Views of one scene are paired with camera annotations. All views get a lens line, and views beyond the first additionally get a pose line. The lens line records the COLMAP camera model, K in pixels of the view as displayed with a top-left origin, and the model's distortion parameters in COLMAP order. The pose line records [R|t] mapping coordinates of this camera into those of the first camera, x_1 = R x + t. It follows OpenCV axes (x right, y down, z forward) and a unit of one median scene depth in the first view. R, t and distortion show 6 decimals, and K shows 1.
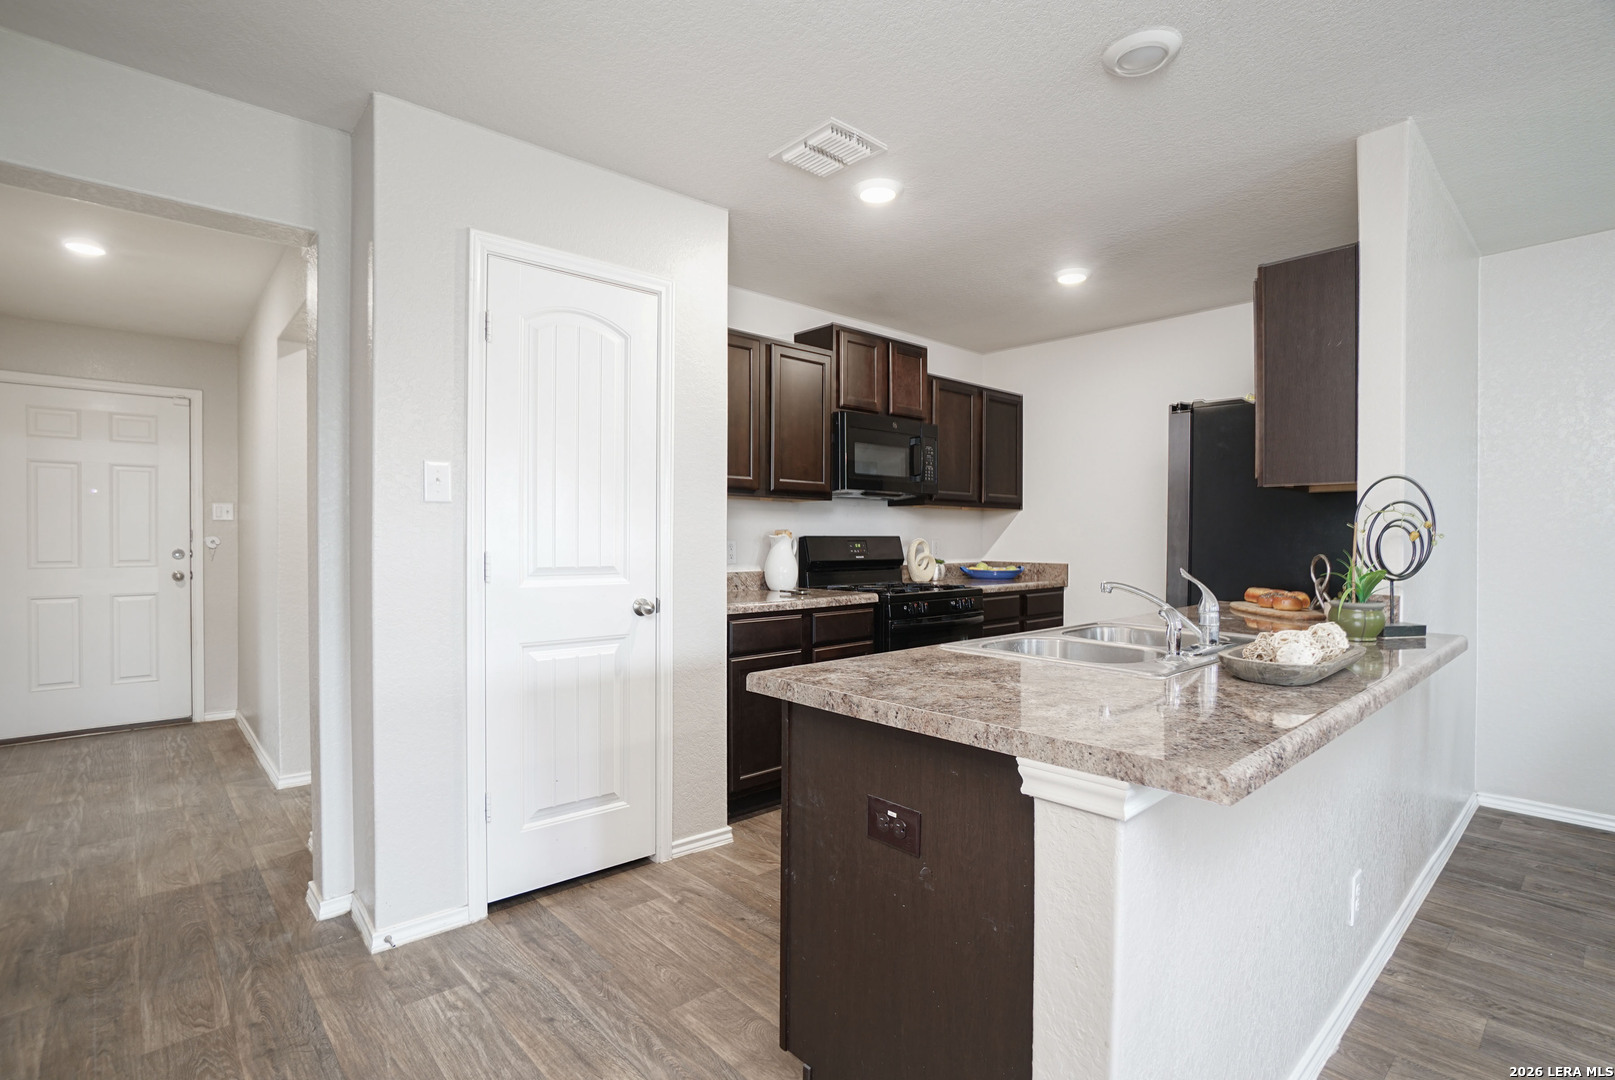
lens RADIAL K [[796.8, 0, 798.6], [0, 796.8, 544.0], [0, 0, 1]] dist [-0.046630, 0.024533]
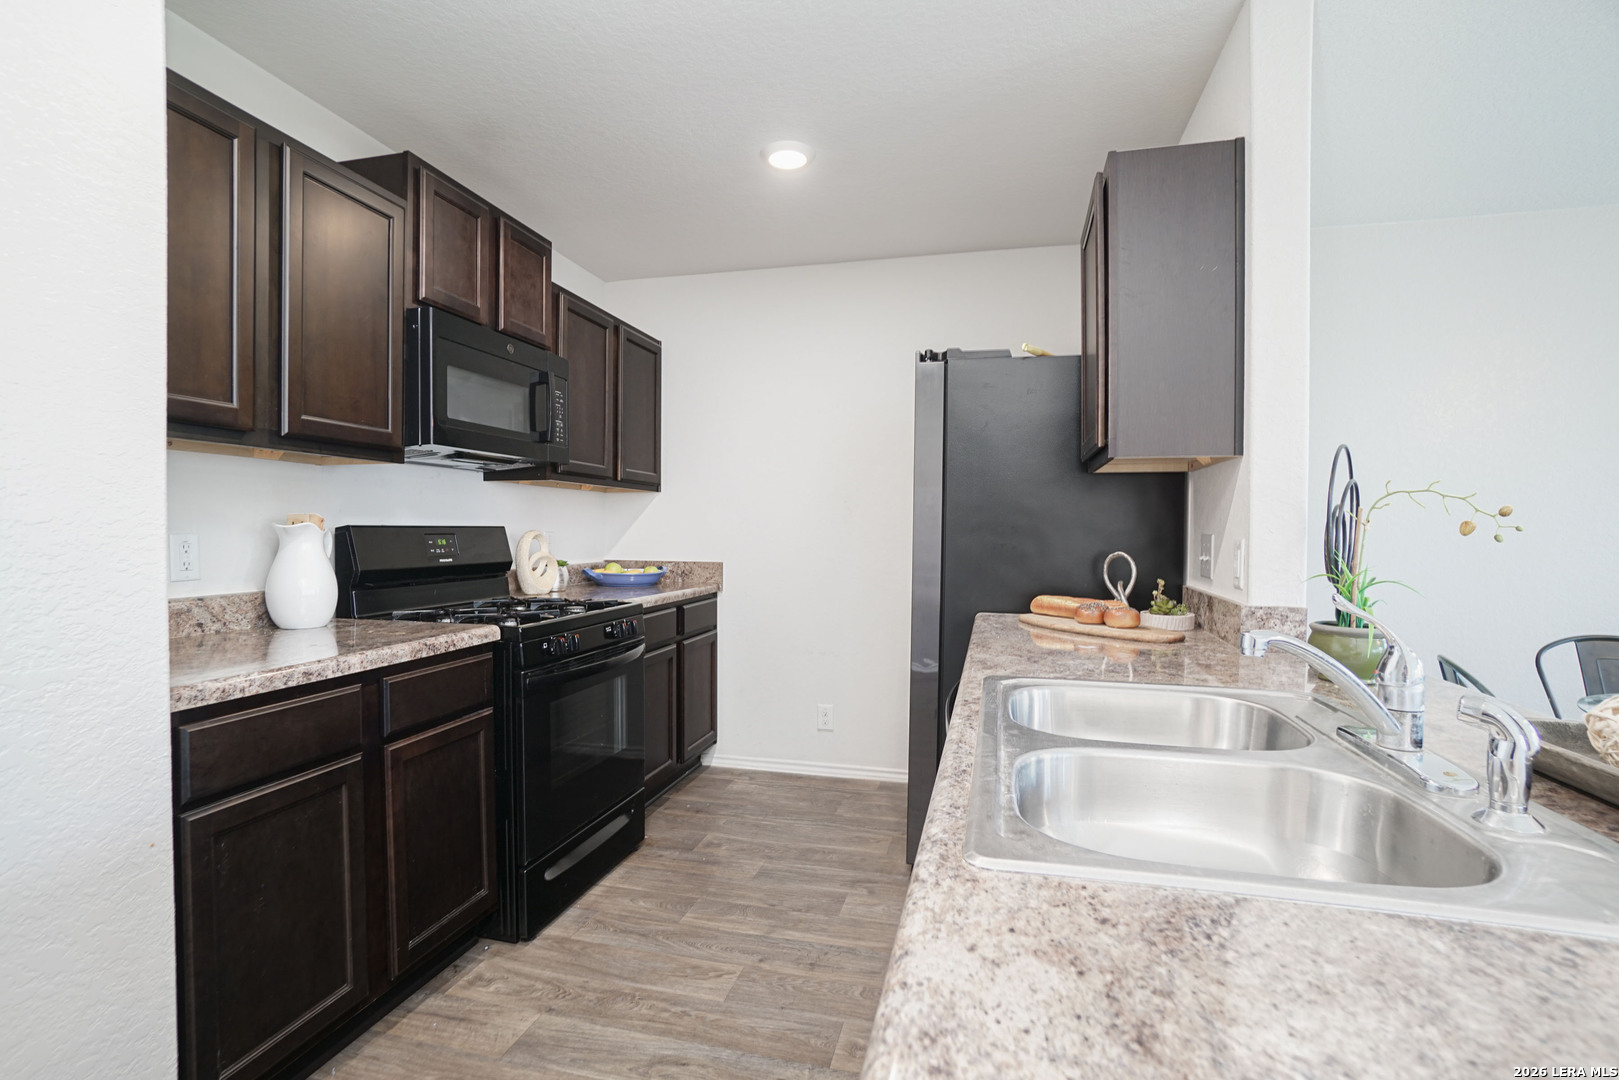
lens RADIAL K [[798.8, 0, 800.6], [0, 798.8, 544.0], [0, 0, 1]] dist [-0.046630, 0.024533]
pose [[0.839505, -0.008258, 0.543289, -0.026374], [0.001798, 0.999921, 0.012421, -0.003405], [-0.543348, -0.009451, 0.839454, 0.357022]]
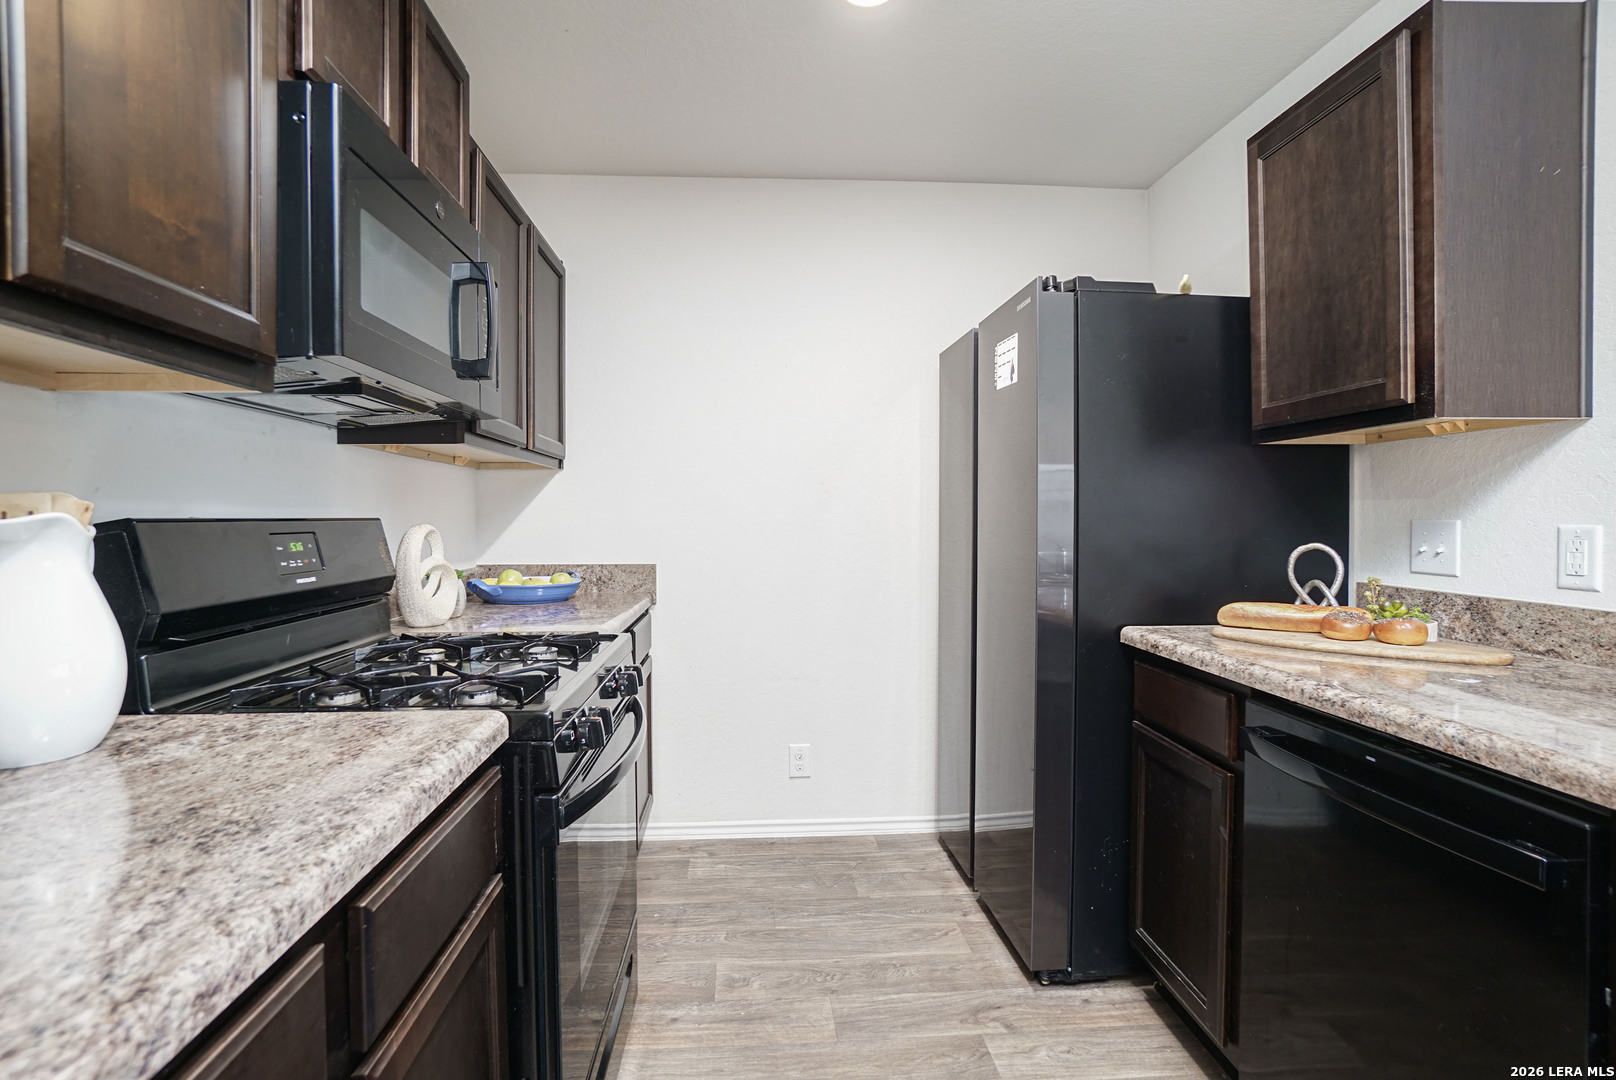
lens RADIAL K [[796.3, 0, 808.9], [0, 796.3, 519.9], [0, 0, 1]] dist [-0.049306, 0.022732]
pose [[0.624369, -0.006787, 0.781100, -0.052621], [0.013834, 0.999901, -0.002370, -0.005765], [-0.781007, 0.012286, 0.624401, 0.654618]]
